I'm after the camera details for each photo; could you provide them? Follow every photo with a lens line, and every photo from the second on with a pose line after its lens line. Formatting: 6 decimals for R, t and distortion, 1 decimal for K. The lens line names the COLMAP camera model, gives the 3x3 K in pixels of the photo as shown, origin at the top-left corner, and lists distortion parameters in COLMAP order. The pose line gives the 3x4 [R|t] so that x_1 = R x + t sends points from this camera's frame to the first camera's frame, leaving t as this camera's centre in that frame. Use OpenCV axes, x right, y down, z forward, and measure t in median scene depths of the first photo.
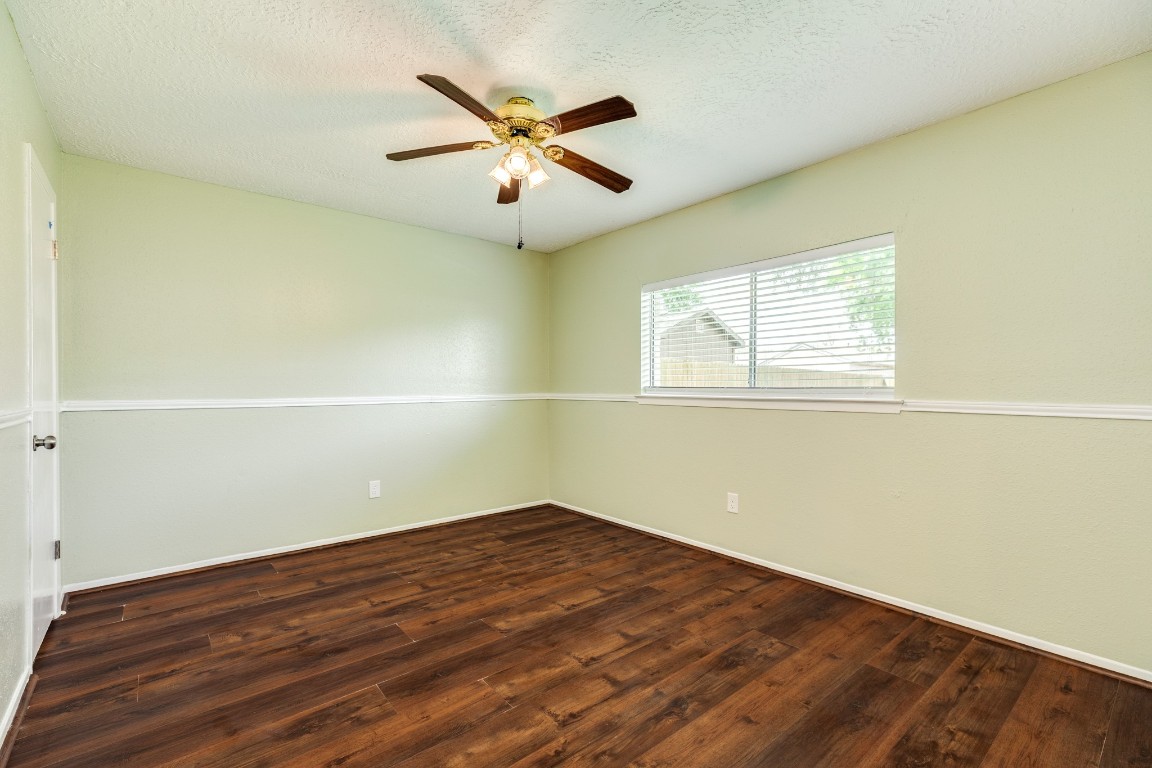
lens RADIAL K [[563.2, 0, 574.1], [0, 563.2, 389.7], [0, 0, 1]] dist [0.000063, 0.000927]
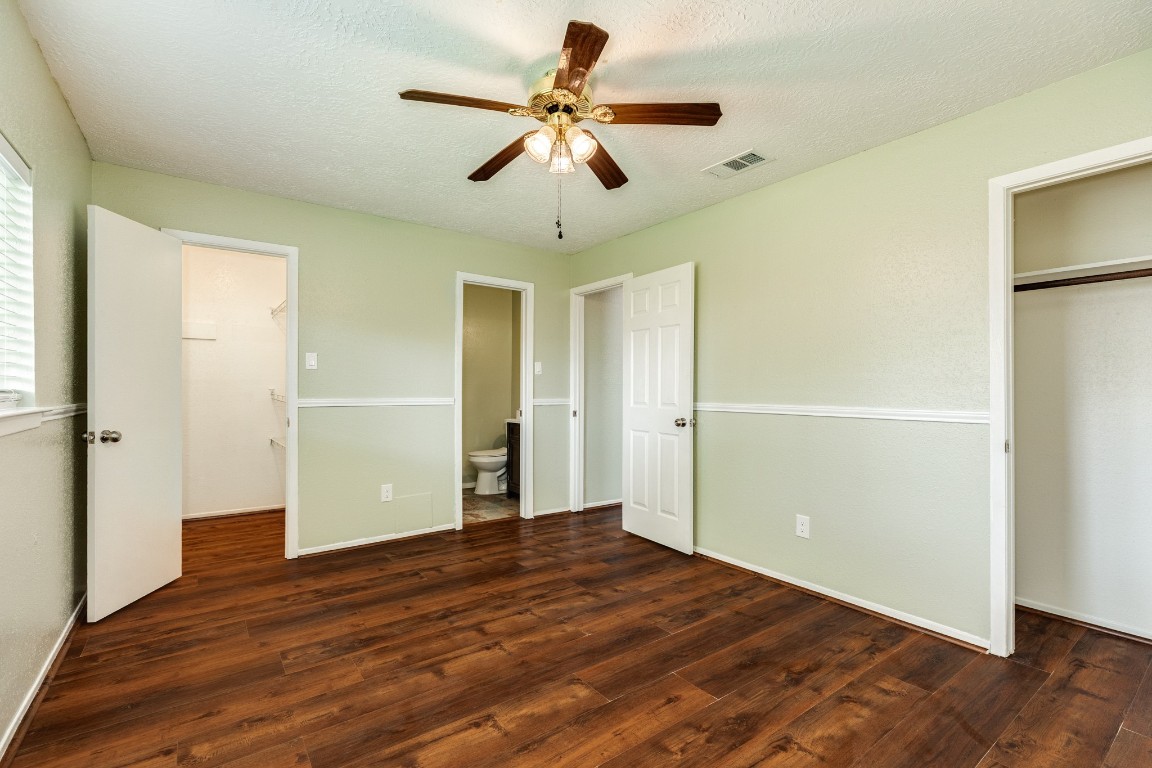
lens RADIAL K [[563.2, 0, 574.1], [0, 563.2, 389.7], [0, 0, 1]] dist [0.000063, 0.000927]
pose [[-0.998676, -0.005358, 0.051154, -0.175553], [-0.005075, 0.999971, 0.005673, -0.015130], [-0.051183, 0.005405, -0.998675, 2.001132]]
